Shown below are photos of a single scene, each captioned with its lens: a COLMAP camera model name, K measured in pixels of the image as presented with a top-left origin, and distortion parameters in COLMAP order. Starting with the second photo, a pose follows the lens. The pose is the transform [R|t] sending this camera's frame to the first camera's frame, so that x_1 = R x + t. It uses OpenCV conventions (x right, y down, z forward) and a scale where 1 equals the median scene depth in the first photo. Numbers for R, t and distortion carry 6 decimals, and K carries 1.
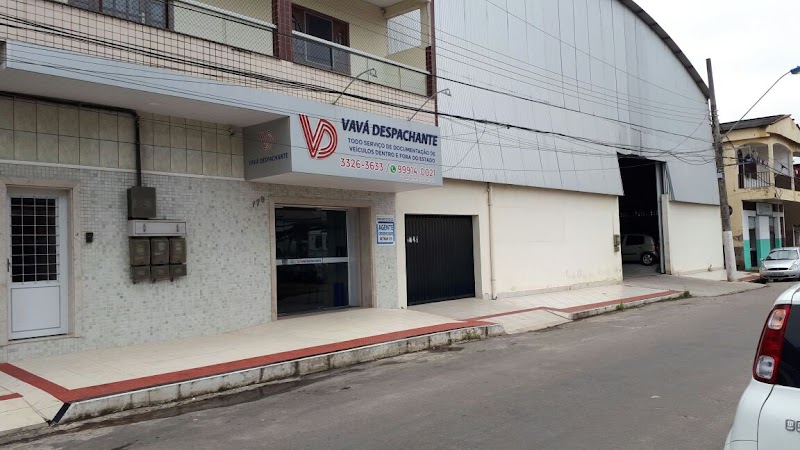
lens RADIAL K [[621.8, 0, 399.4], [0, 621.8, 229.6], [0, 0, 1]] dist [0.100676, -0.136431]
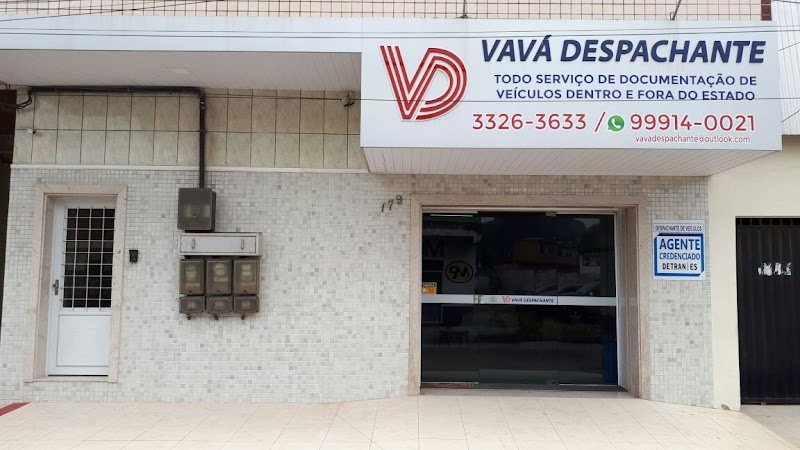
lens RADIAL K [[621.8, 0, 399.4], [0, 621.8, 229.6], [0, 0, 1]] dist [0.100676, -0.136431]
pose [[0.676200, -0.017136, -0.736519, 0.262840], [-0.004450, 0.999616, -0.027342, -0.000393], [0.736705, 0.021766, 0.675864, 0.605999]]
